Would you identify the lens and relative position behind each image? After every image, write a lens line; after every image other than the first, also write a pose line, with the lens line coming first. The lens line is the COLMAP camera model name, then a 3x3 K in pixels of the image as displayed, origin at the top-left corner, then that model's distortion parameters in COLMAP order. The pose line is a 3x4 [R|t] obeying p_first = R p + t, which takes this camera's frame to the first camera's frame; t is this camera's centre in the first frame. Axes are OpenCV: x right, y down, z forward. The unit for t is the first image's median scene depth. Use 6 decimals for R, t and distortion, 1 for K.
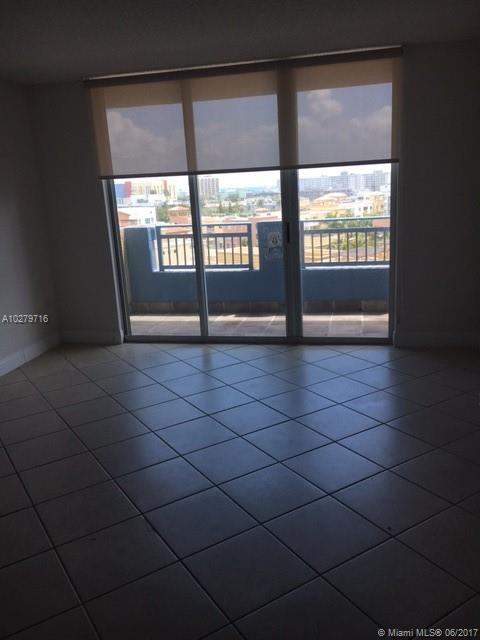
lens RADIAL K [[534.9, 0, 240.0], [0, 534.9, 320.0], [0, 0, 1]] dist [0.032207, -0.006218]
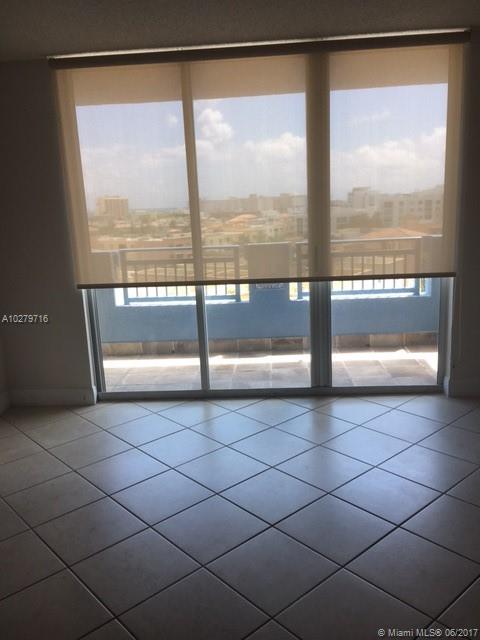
lens RADIAL K [[534.9, 0, 240.0], [0, 534.9, 320.0], [0, 0, 1]] dist [0.032207, -0.006218]
pose [[0.986561, -0.025680, 0.161362, -0.111506], [0.031750, 0.998877, -0.035154, -0.034531], [-0.160278, 0.039804, 0.986269, 0.168466]]
